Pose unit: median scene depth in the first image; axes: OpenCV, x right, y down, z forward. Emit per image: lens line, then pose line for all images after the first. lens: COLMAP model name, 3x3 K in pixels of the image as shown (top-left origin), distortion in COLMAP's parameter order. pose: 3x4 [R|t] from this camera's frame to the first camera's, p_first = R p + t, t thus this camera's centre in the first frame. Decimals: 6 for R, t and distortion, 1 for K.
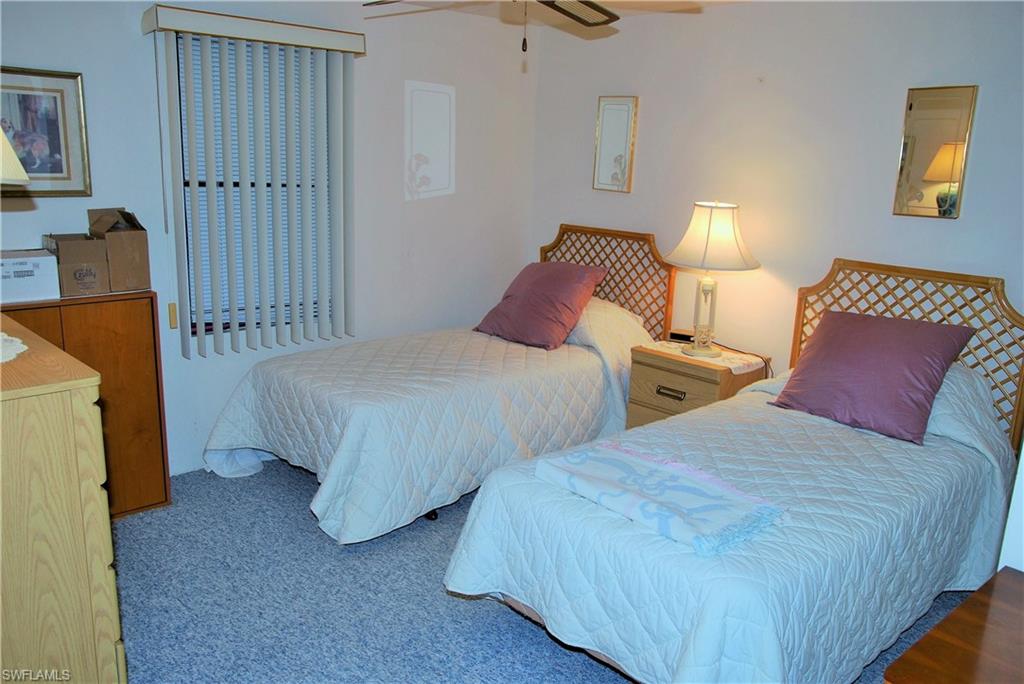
lens RADIAL K [[823.7, 0, 512.0], [0, 823.7, 342.0], [0, 0, 1]] dist [-0.052395, 0.079272]
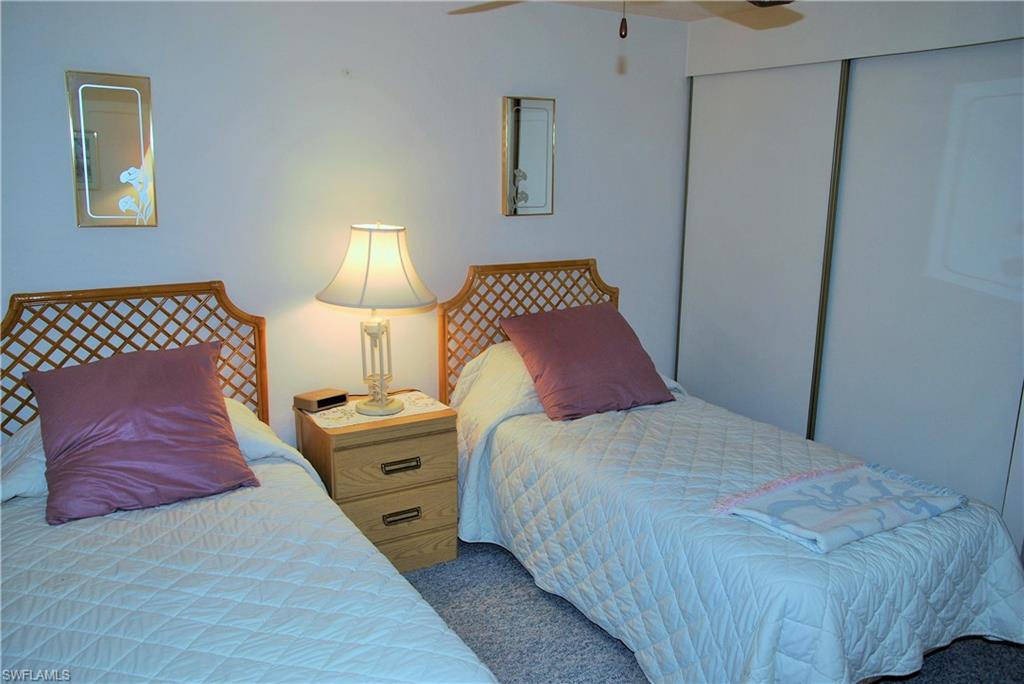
lens RADIAL K [[823.7, 0, 512.0], [0, 823.7, 342.0], [0, 0, 1]] dist [-0.052395, 0.079272]
pose [[0.225148, -0.238050, 0.944797, -0.527276], [0.228806, 0.955495, 0.186220, -0.183968], [-0.947078, 0.174248, 0.269595, 0.701186]]
